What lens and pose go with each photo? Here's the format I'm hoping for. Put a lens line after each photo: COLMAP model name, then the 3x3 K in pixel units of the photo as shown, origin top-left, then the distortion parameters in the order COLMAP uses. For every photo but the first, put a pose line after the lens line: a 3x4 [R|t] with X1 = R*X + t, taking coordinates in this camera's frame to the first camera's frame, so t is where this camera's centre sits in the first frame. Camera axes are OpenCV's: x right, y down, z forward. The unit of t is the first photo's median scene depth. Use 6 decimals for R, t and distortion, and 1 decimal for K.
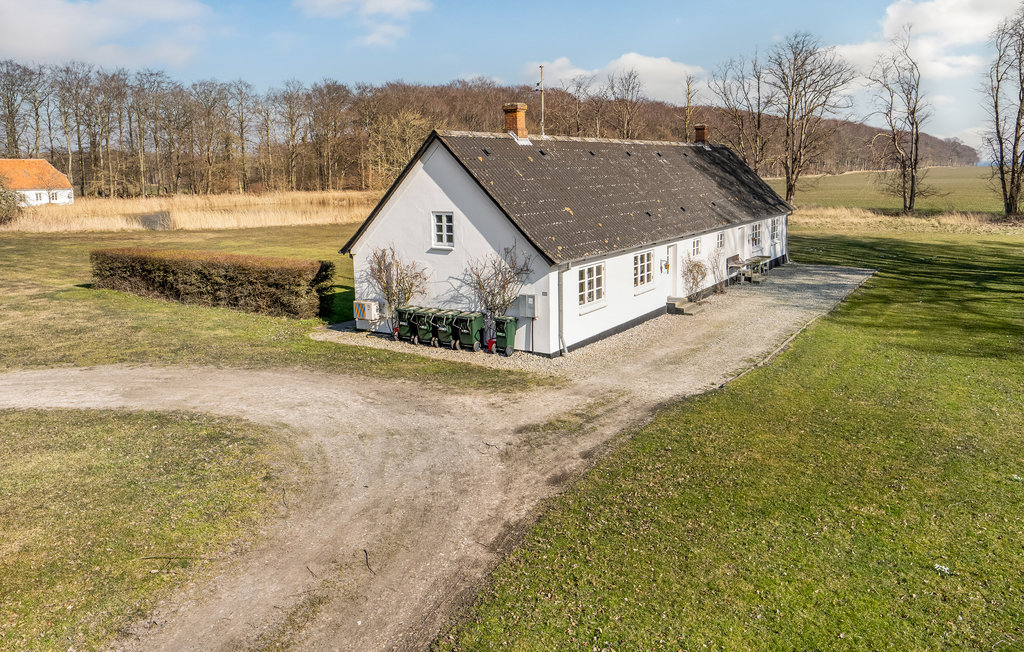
lens RADIAL K [[782.0, 0, 512.0], [0, 782.0, 326.0], [0, 0, 1]] dist [0.003769, 0.000958]
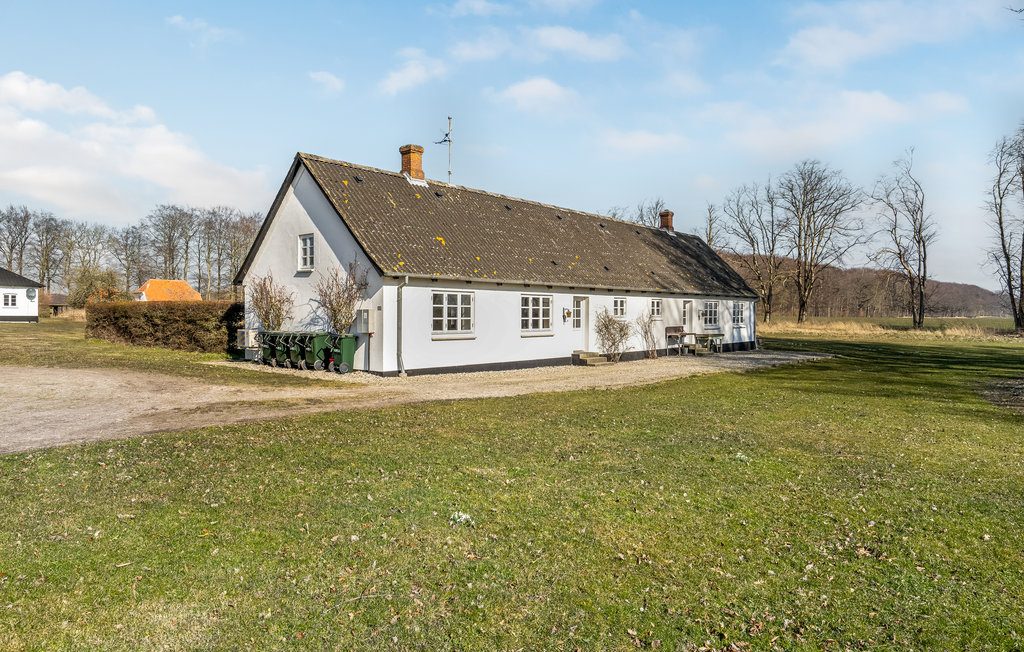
lens RADIAL K [[678.8, 0, 509.8], [0, 678.8, 375.7], [0, 0, 1]] dist [-0.022009, 0.000823]
pose [[0.989433, 0.037243, -0.140123, 0.235306], [-0.052821, 0.992621, -0.109150, 0.090629], [0.135024, 0.115398, 0.984099, 0.162841]]
